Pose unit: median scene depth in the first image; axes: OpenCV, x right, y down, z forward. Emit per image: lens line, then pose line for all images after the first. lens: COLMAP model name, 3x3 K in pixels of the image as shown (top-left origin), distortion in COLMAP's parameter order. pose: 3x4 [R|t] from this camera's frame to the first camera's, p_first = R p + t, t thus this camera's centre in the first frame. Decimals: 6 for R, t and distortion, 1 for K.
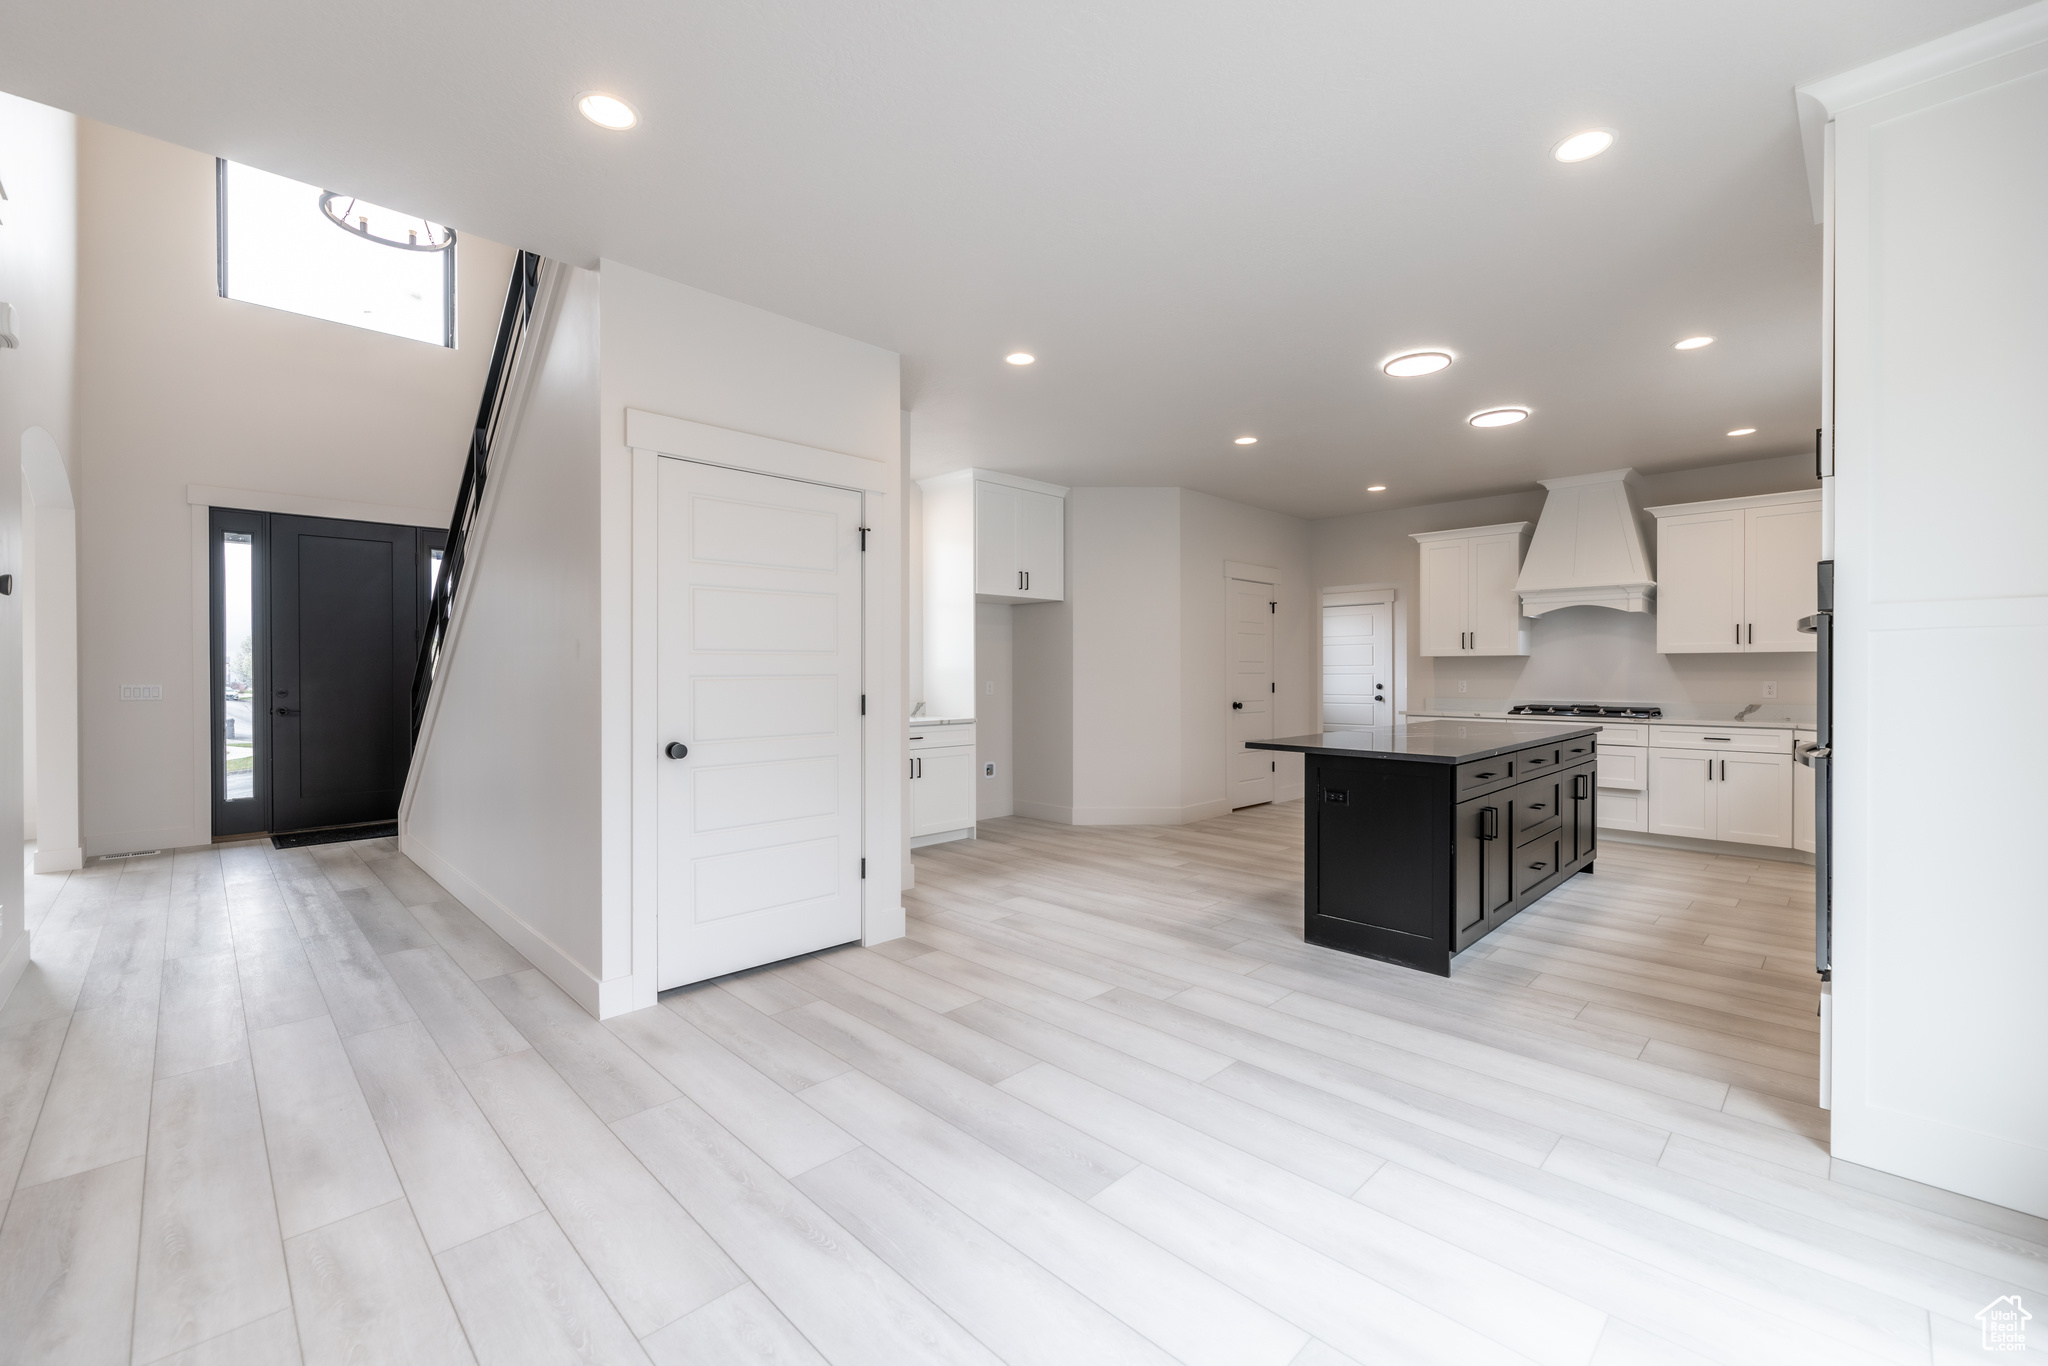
lens RADIAL K [[843.2, 0, 1030.3], [0, 843.2, 678.5], [0, 0, 1]] dist [-0.001900, -0.000834]
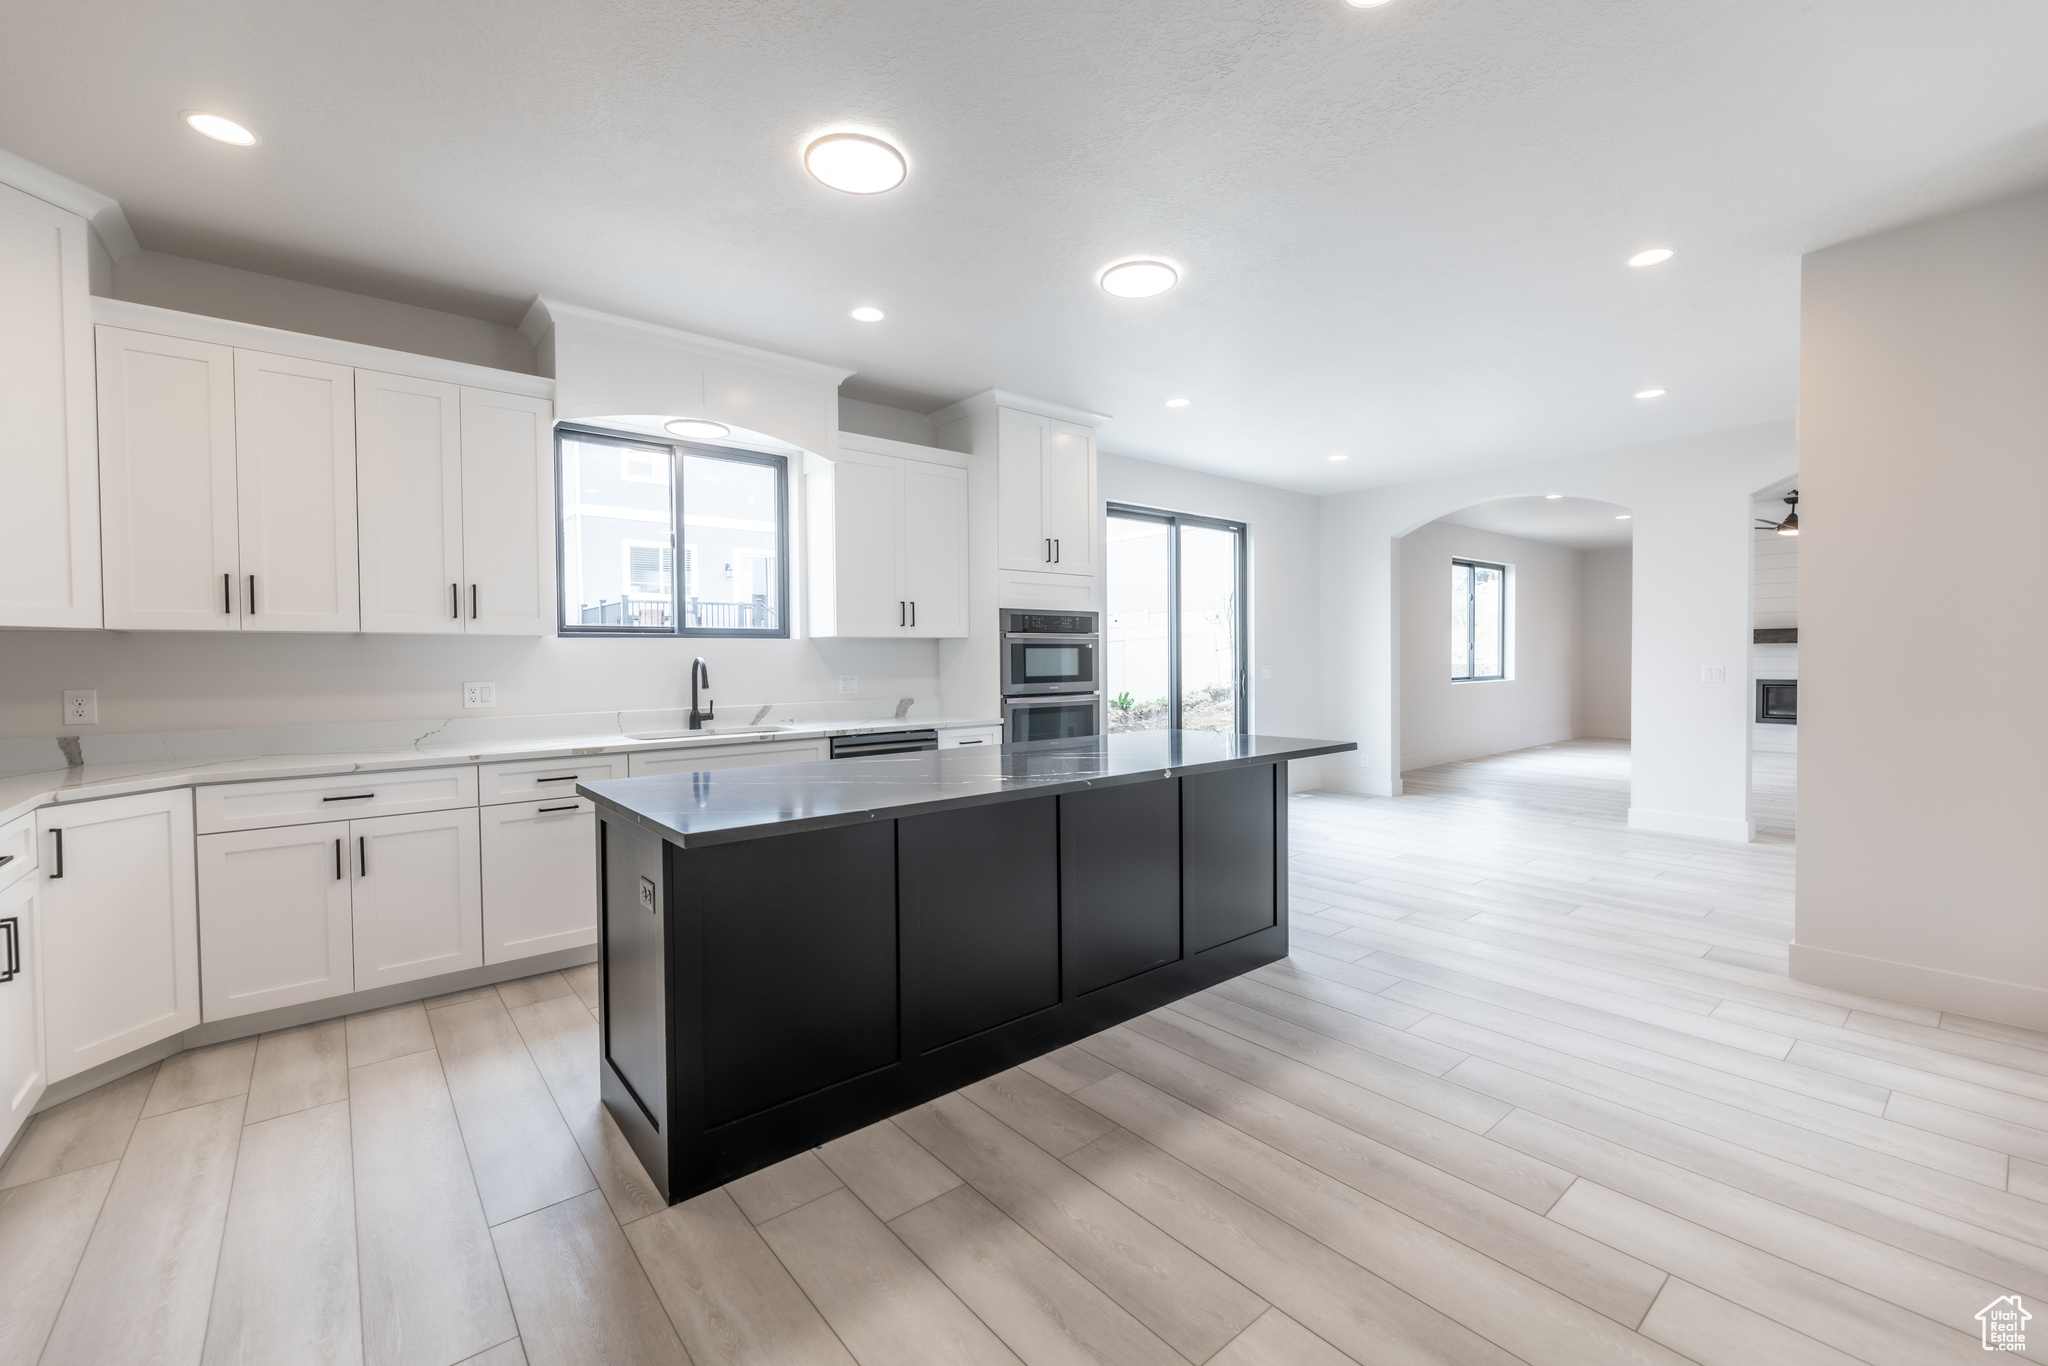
lens RADIAL K [[843.2, 0, 1029.6], [0, 843.2, 676.9], [0, 0, 1]] dist [-0.001900, -0.000834]
pose [[-0.996006, 0.008555, 0.088875, 0.357610], [0.011398, 0.999438, 0.031531, -0.012633], [-0.088555, 0.032418, -0.995544, 1.318898]]
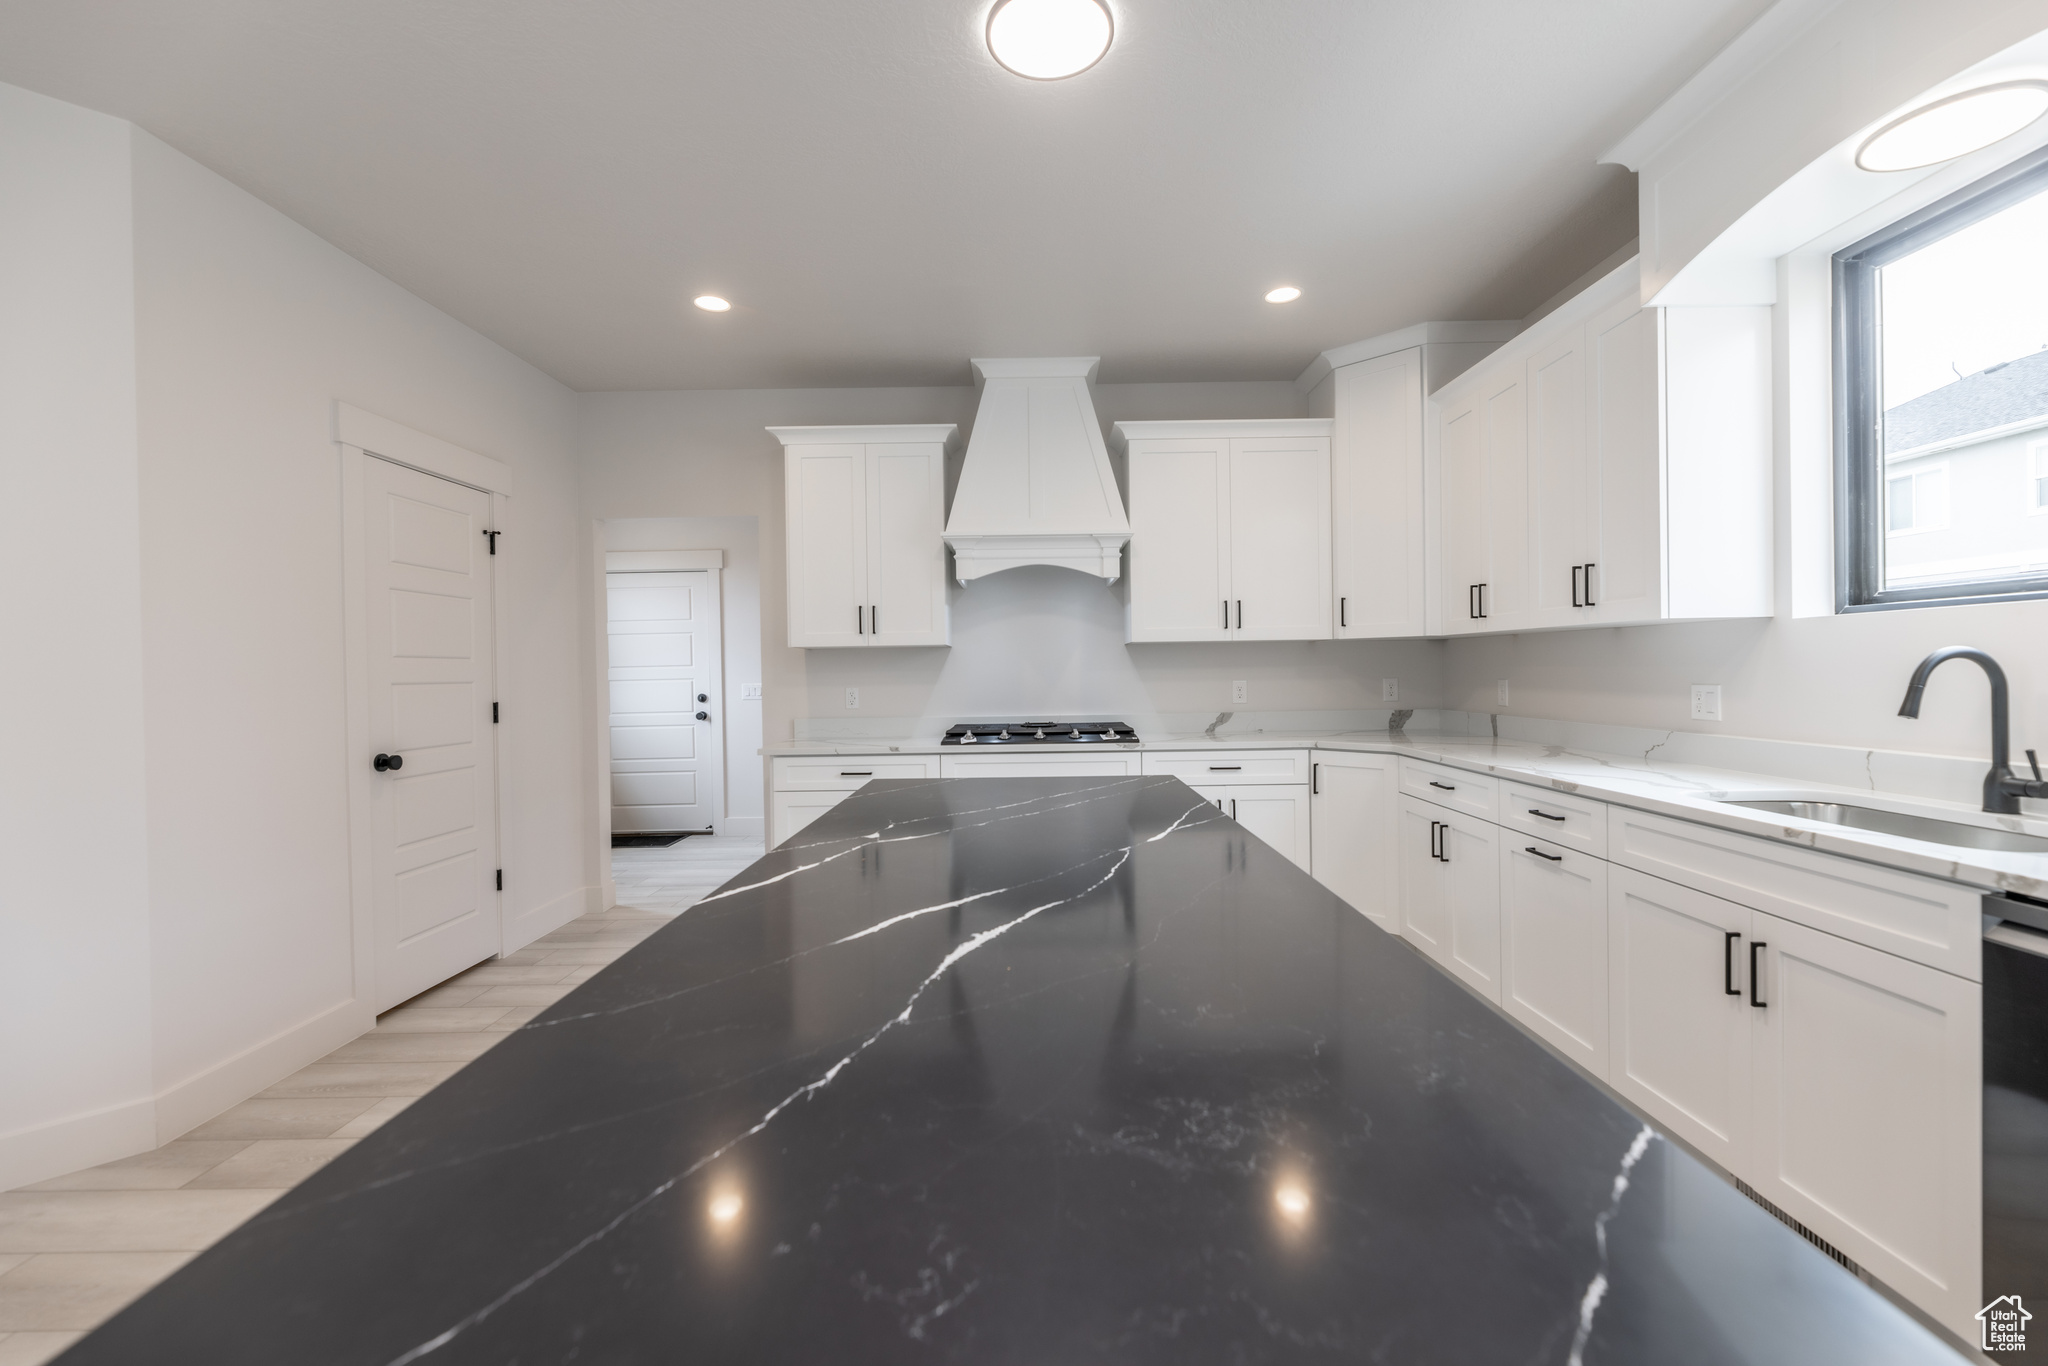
lens RADIAL K [[843.2, 0, 1030.2], [0, 843.2, 675.3], [0, 0, 1]] dist [-0.001900, -0.000834]
pose [[0.704749, -0.013783, 0.709323, 0.231670], [0.019381, 0.999812, 0.000172, -0.005627], [-0.709192, 0.013626, 0.704884, 0.640023]]
